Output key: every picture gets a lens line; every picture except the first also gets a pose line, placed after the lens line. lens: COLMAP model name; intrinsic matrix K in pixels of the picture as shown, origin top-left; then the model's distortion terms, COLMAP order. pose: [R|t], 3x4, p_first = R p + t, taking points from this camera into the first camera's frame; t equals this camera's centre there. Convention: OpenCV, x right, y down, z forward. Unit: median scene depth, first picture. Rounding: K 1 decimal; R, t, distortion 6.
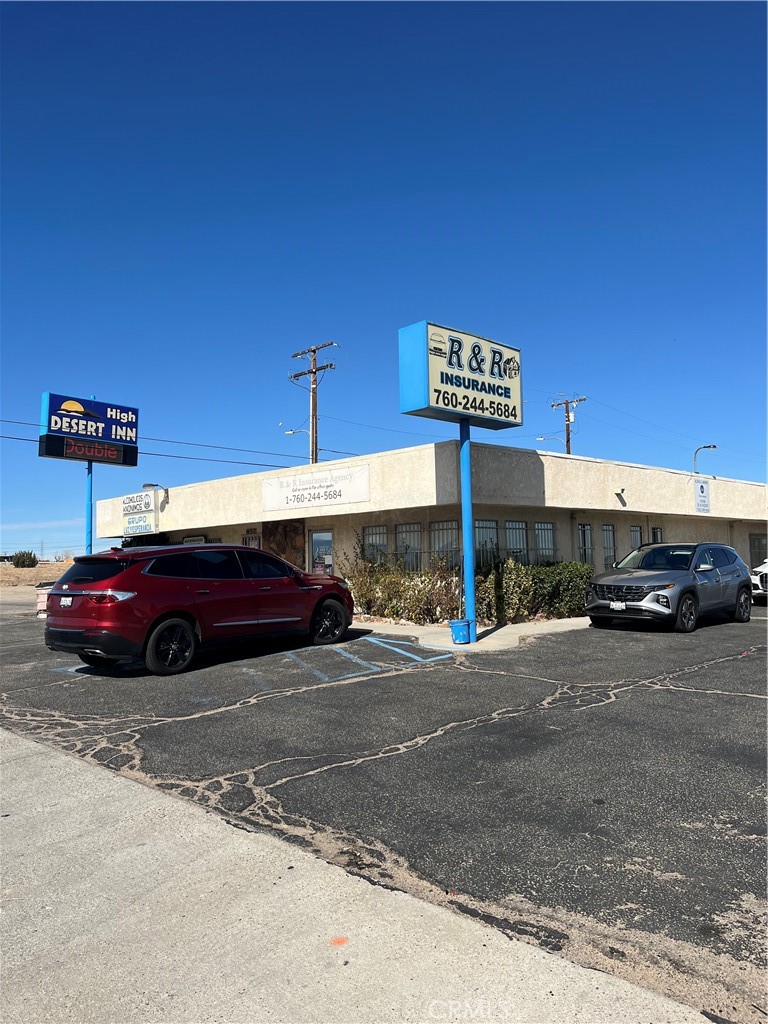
lens RADIAL K [[758.8, 0, 383.7], [0, 758.8, 504.2], [0, 0, 1]] dist [0.037088, -0.072344]
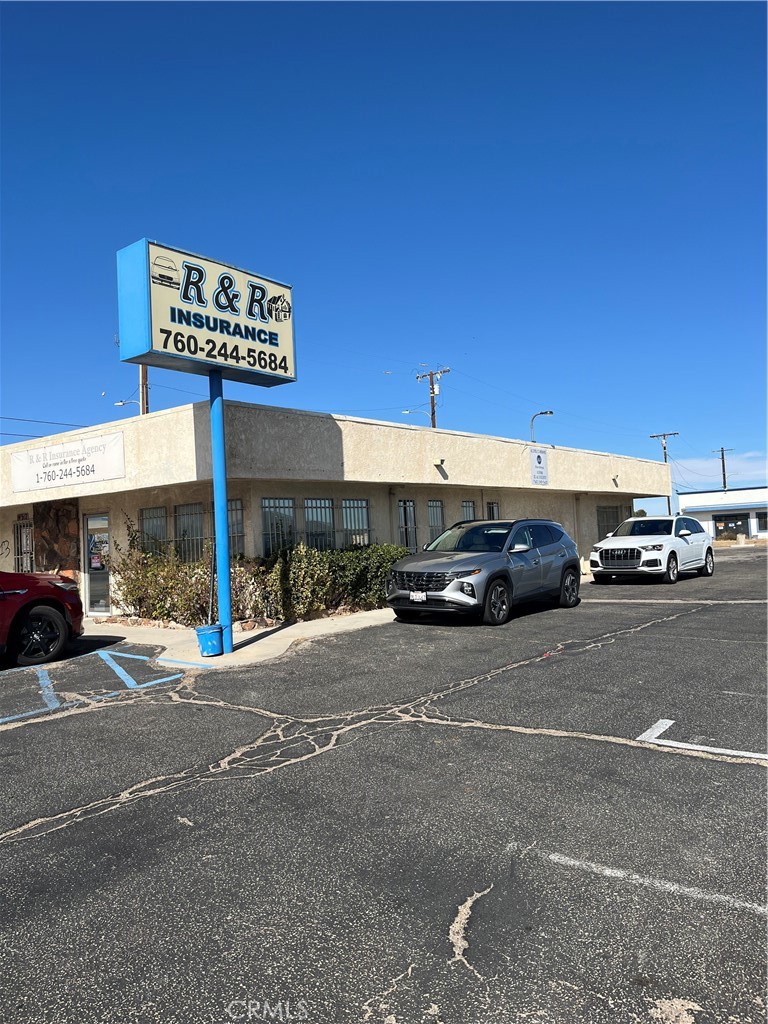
lens RADIAL K [[764.6, 0, 381.3], [0, 764.6, 500.6], [0, 0, 1]] dist [0.070205, -0.123590]
pose [[0.989822, -0.020287, 0.140859, 0.158212], [0.016877, 0.999536, 0.025361, 0.005099], [-0.141308, -0.022725, 0.989705, 0.178278]]
